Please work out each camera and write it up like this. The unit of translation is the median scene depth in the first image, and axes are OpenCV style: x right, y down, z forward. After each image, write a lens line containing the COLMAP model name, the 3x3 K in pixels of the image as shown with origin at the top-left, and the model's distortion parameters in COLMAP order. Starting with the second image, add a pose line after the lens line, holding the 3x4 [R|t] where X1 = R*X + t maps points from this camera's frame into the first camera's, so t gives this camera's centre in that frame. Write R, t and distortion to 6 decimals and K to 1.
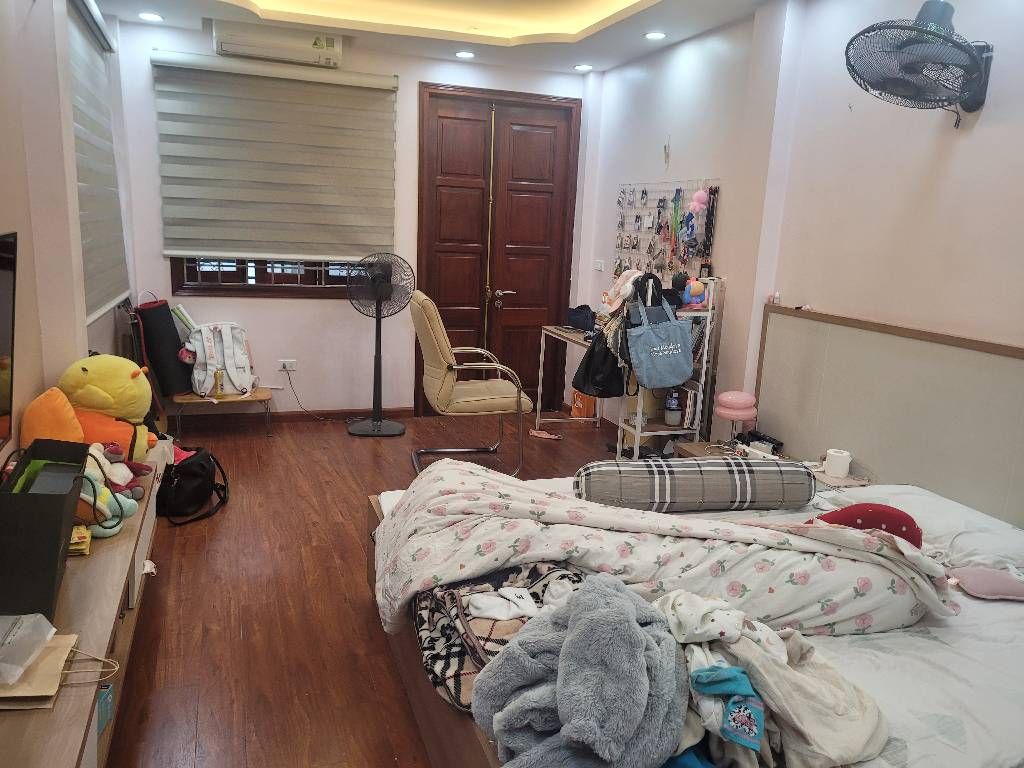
lens RADIAL K [[774.7, 0, 511.7], [0, 774.7, 389.6], [0, 0, 1]] dist [0.026284, -0.025810]
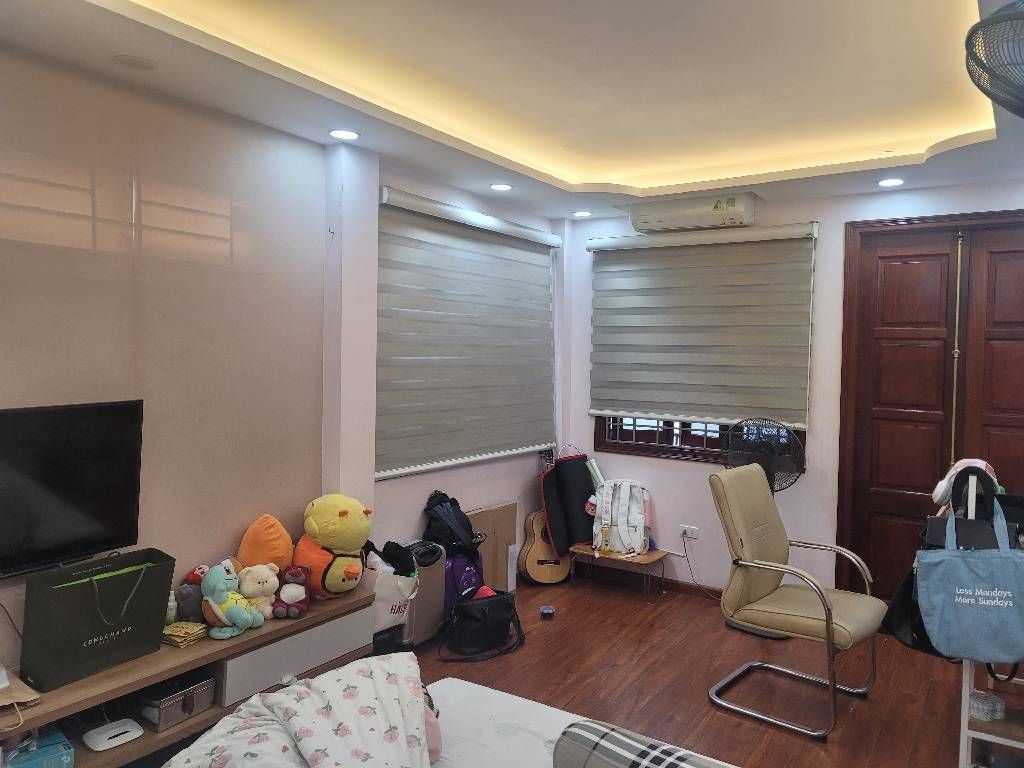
lens RADIAL K [[774.7, 0, 513.9], [0, 774.7, 380.2], [0, 0, 1]] dist [0.026284, -0.025810]
pose [[0.598674, -0.005359, -0.800975, 0.365021], [-0.158606, 0.979385, -0.125100, -0.064475], [0.785133, 0.201934, 0.585482, 0.260137]]
